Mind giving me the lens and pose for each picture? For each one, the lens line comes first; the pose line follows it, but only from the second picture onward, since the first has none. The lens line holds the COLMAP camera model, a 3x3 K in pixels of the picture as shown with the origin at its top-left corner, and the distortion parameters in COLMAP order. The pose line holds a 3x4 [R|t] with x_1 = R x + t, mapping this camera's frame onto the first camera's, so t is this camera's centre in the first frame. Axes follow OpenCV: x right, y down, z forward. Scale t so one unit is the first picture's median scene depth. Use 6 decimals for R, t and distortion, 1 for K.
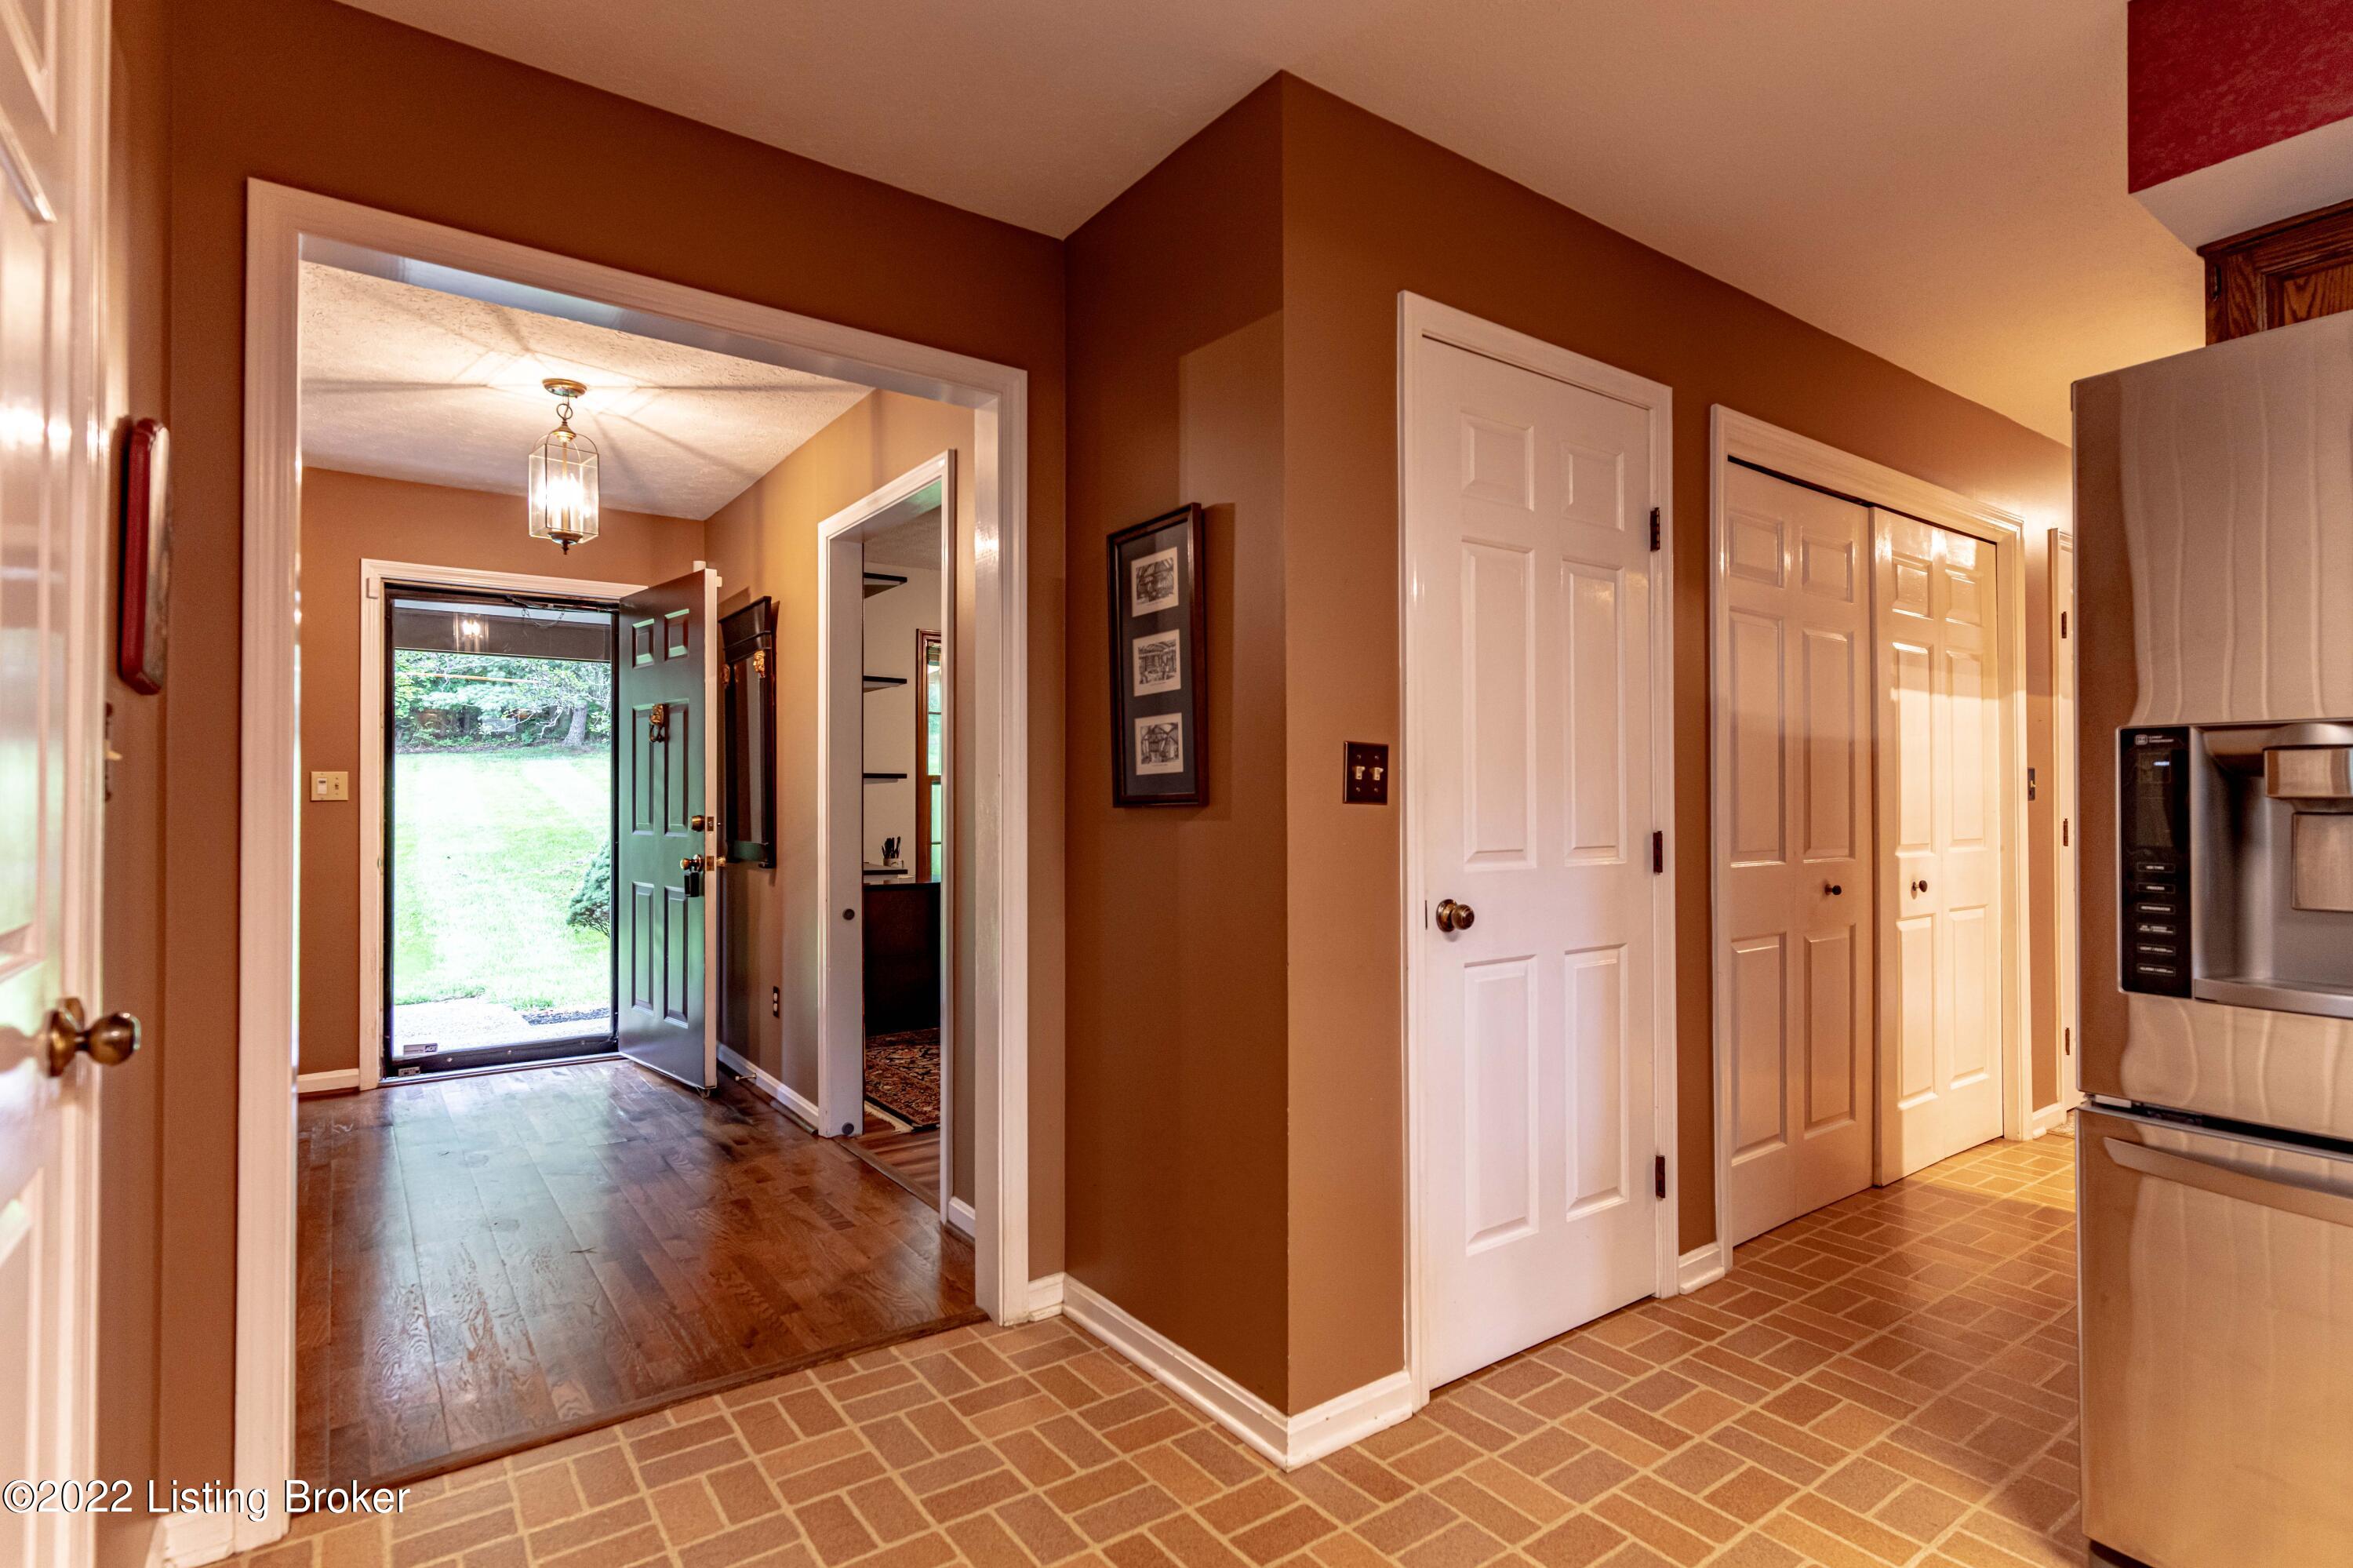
lens RADIAL K [[1116.8, 0, 1173.1], [0, 1116.8, 789.3], [0, 0, 1]] dist [0.005281, -0.000666]
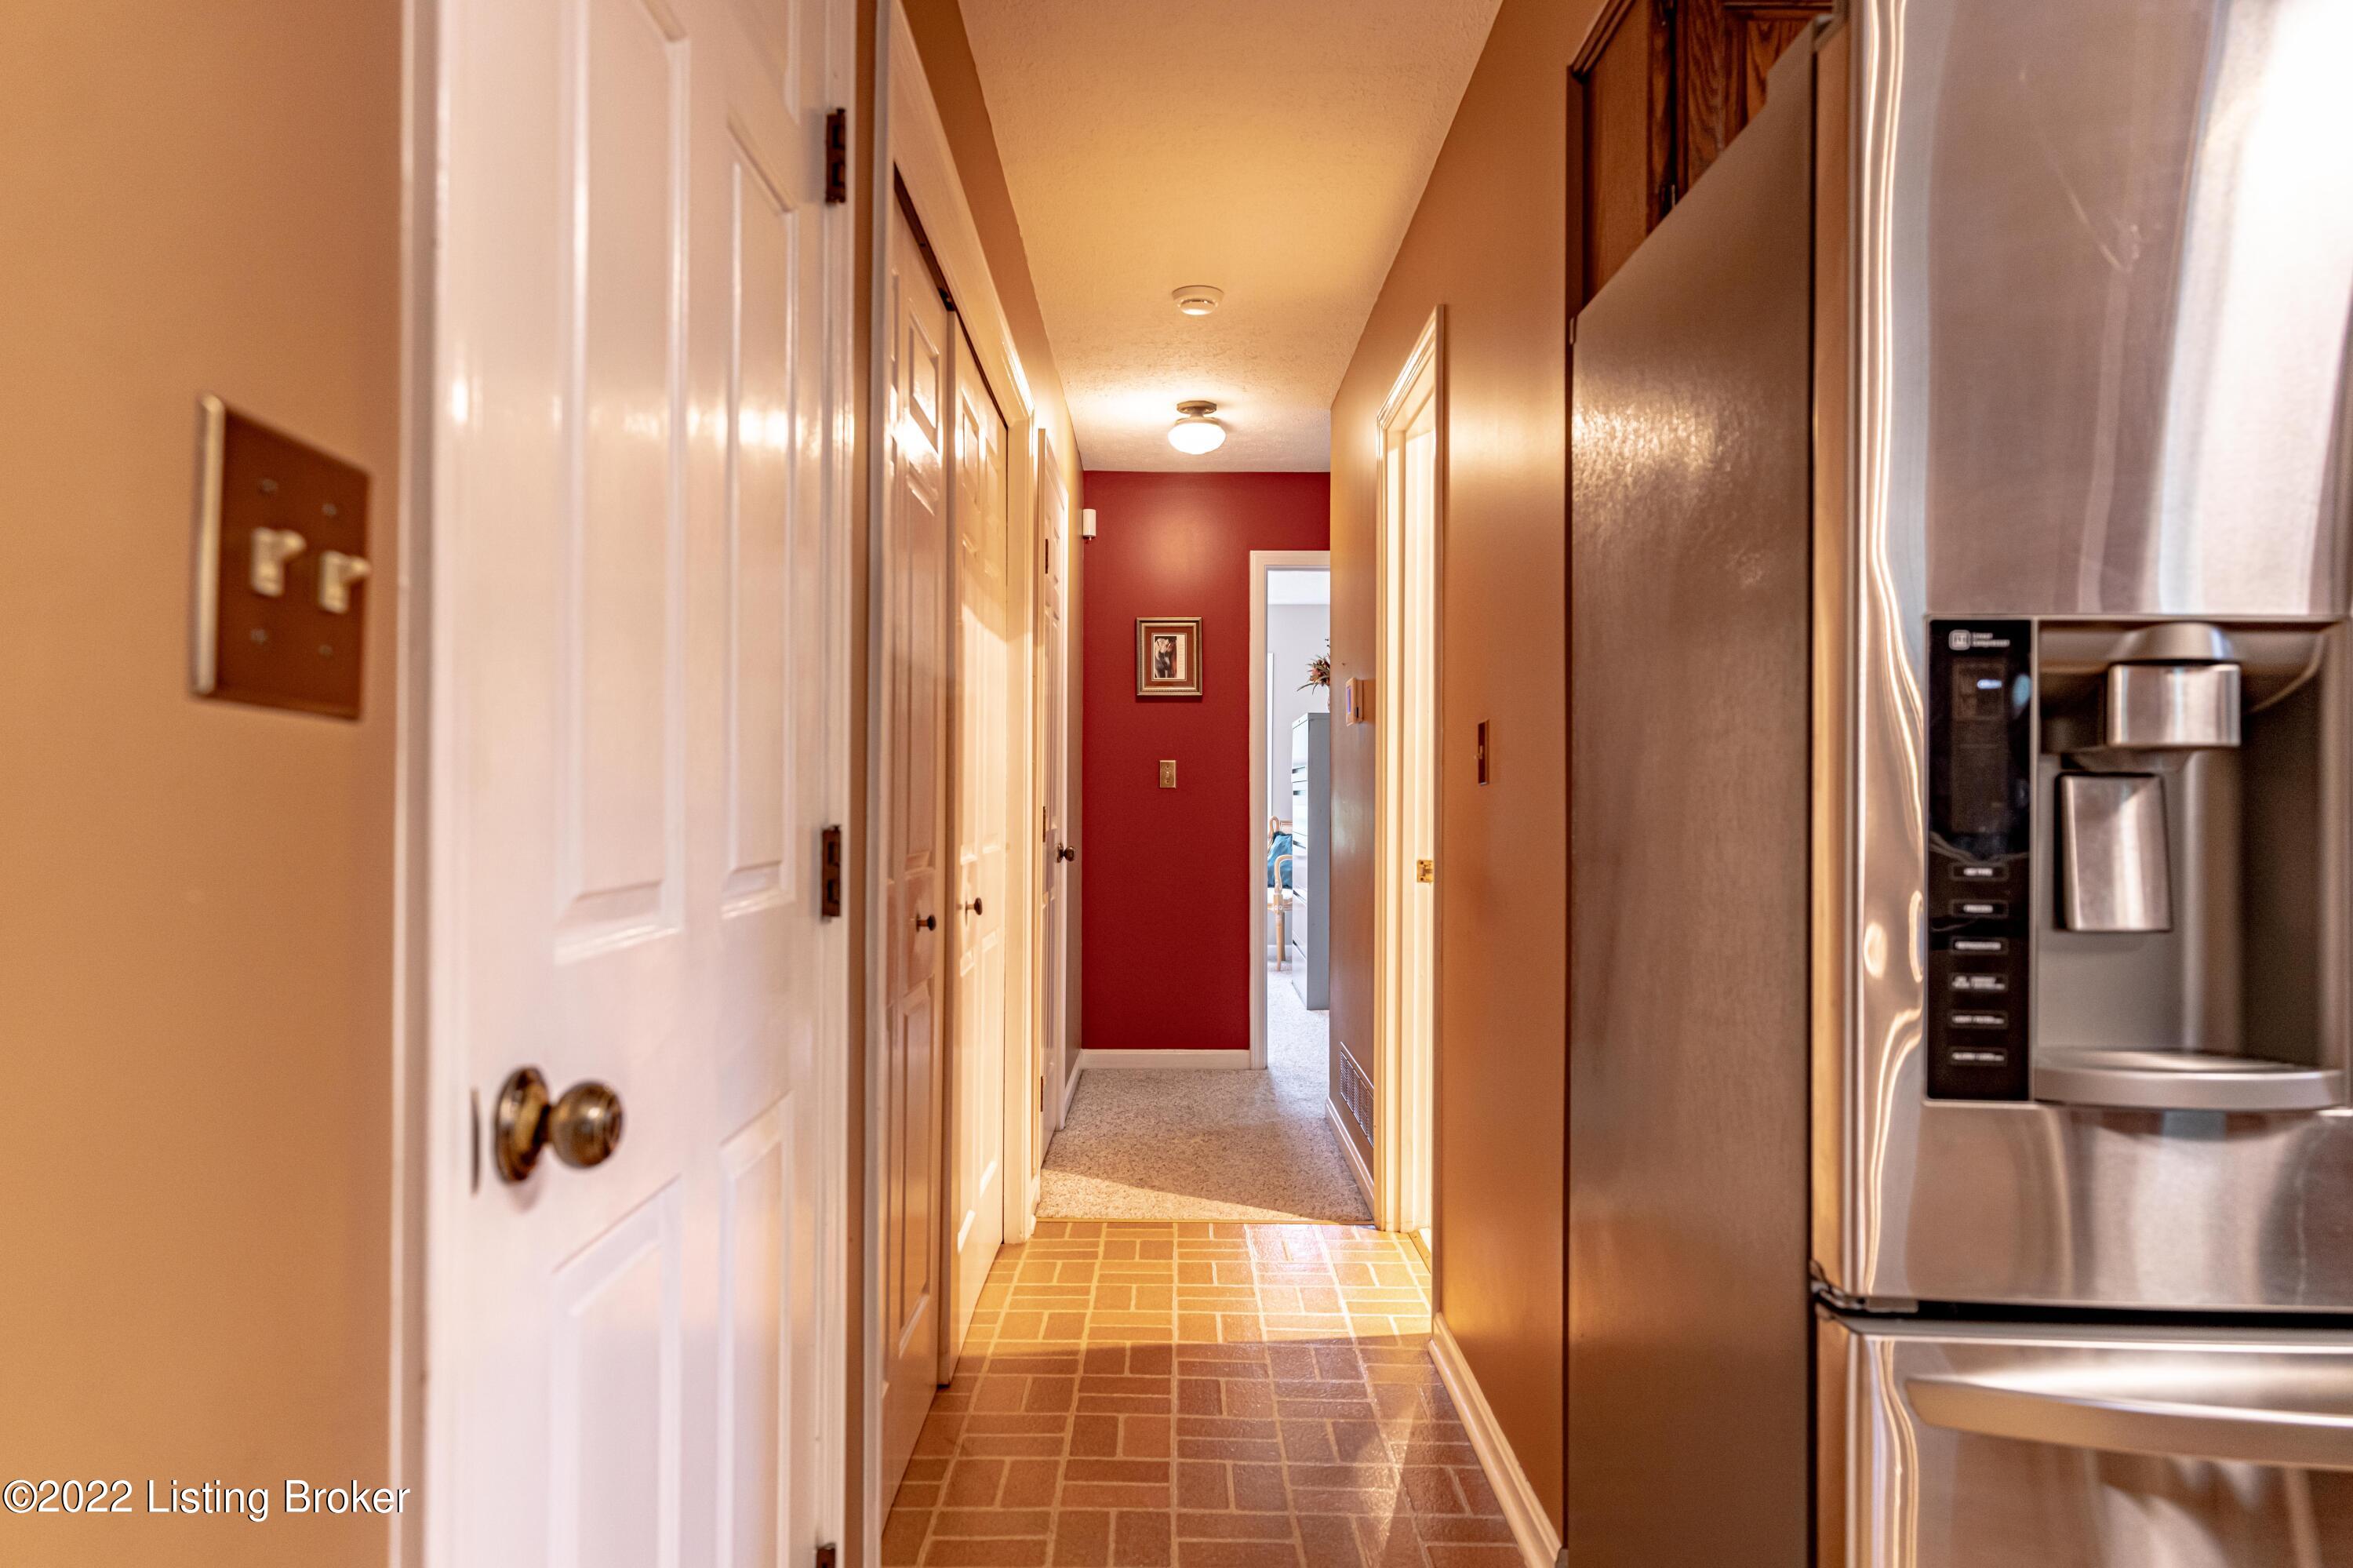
lens RADIAL K [[1488.5, 0, 1172.6], [0, 1488.5, 787.8], [0, 0, 1]] dist [-0.003035, -0.000686]
pose [[0.591504, 0.008896, 0.806253, 0.038301], [-0.013011, 0.999914, -0.001487, 0.026545], [-0.806197, -0.009610, 0.591569, 0.680056]]
